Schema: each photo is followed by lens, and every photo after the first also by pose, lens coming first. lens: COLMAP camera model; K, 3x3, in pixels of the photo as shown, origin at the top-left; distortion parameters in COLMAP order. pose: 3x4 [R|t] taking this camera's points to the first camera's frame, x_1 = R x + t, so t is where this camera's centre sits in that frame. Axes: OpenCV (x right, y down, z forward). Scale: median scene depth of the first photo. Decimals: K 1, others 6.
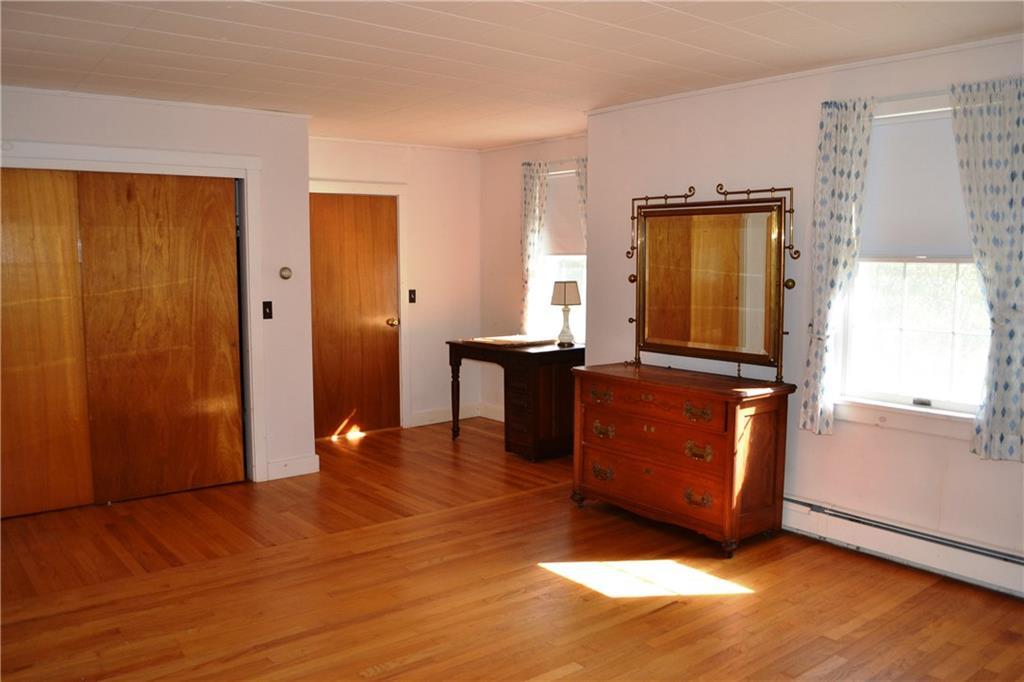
lens RADIAL K [[819.7, 0, 507.8], [0, 819.7, 343.7], [0, 0, 1]] dist [-0.081154, 0.006691]
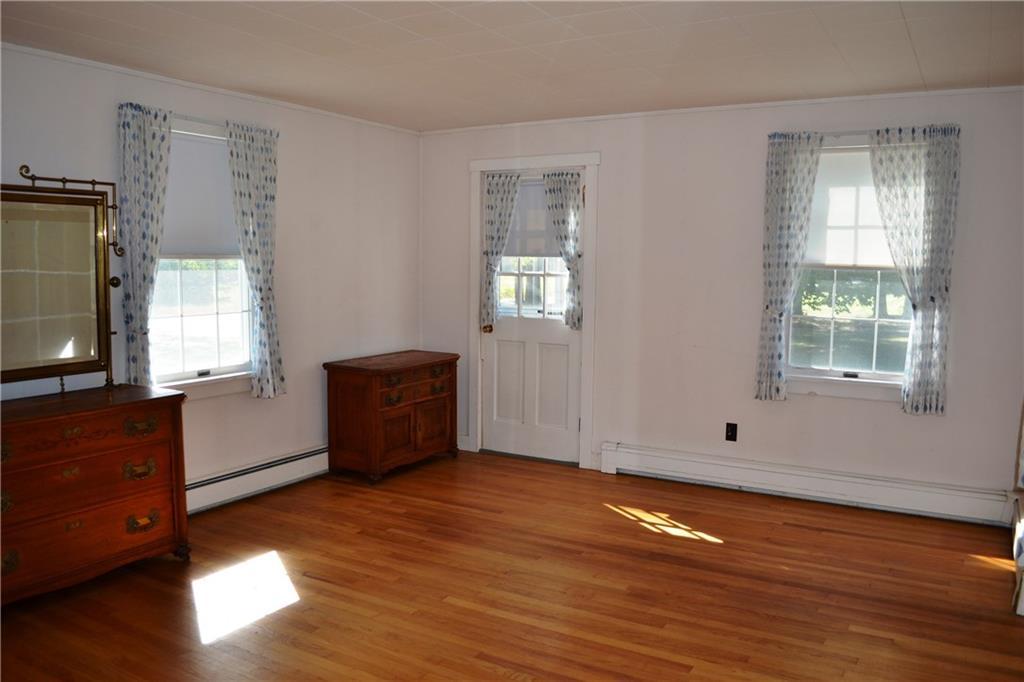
lens RADIAL K [[819.7, 0, 507.8], [0, 819.7, 343.7], [0, 0, 1]] dist [-0.081154, 0.006691]
pose [[-0.358701, -0.101133, 0.927958, -0.729469], [0.086247, 0.986270, 0.140827, -0.096798], [-0.929460, 0.130548, -0.345054, 0.914316]]
